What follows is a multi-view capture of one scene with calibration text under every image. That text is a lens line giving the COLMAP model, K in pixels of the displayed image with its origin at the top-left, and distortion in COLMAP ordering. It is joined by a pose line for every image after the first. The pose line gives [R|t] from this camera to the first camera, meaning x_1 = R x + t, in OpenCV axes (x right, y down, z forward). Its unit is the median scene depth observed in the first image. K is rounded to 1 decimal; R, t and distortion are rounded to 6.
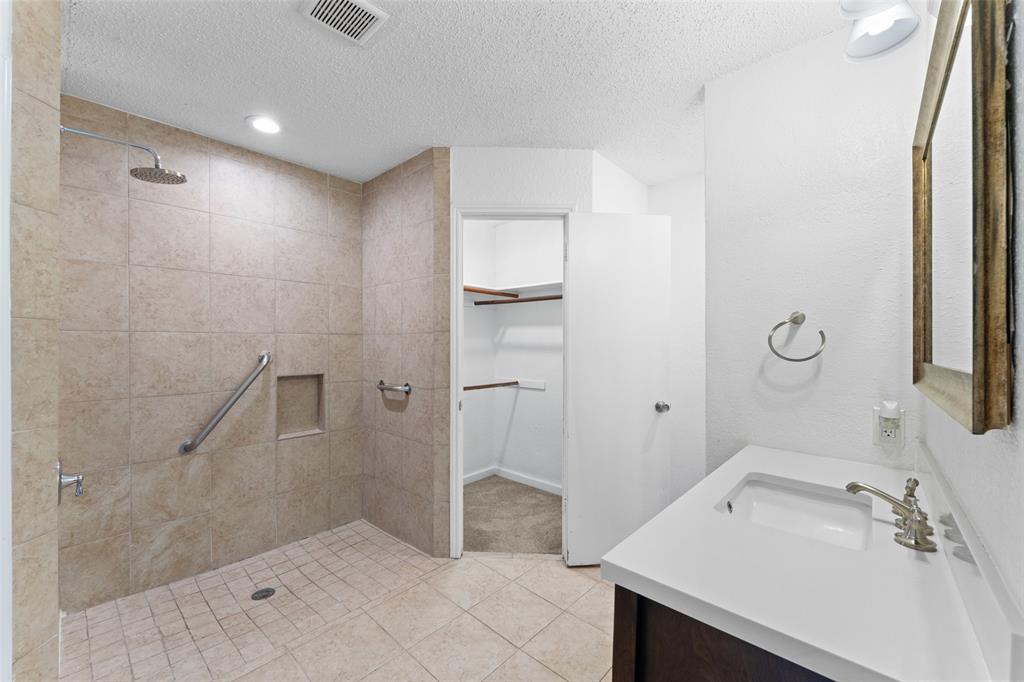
lens RADIAL K [[408.8, 0, 512.0], [0, 408.8, 341.0], [0, 0, 1]] dist [-0.000856, -0.000028]
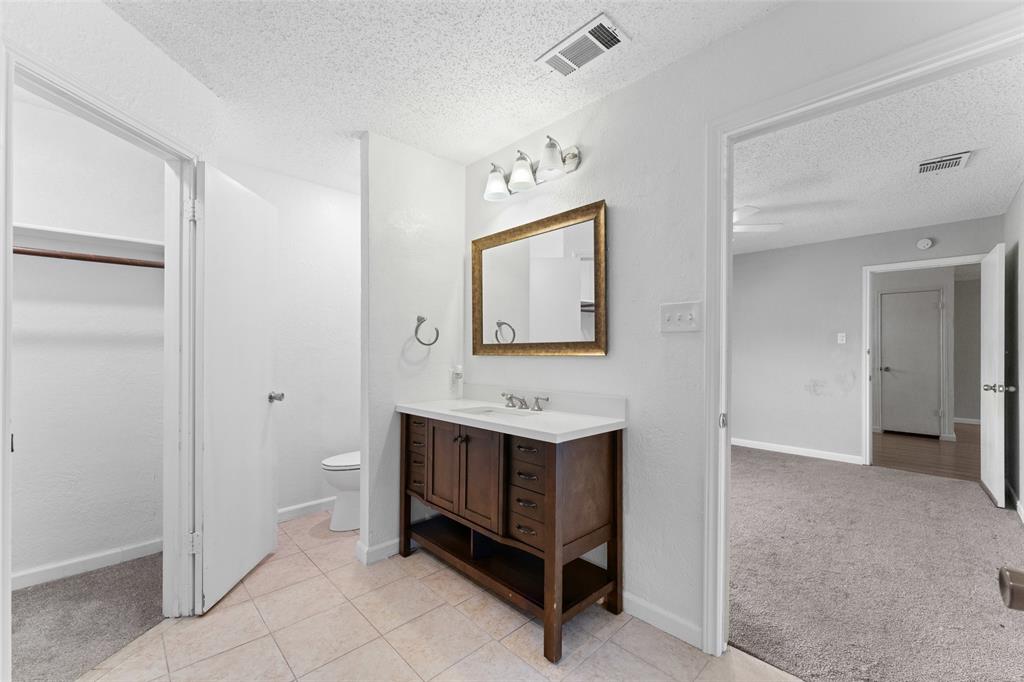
lens RADIAL K [[408.8, 0, 512.0], [0, 408.8, 341.0], [0, 0, 1]] dist [-0.000856, -0.000028]
pose [[0.077531, 0.008432, 0.996954, -0.845045], [-0.011892, 0.999901, -0.007532, 0.036992], [-0.996919, -0.011272, 0.077623, 0.499189]]
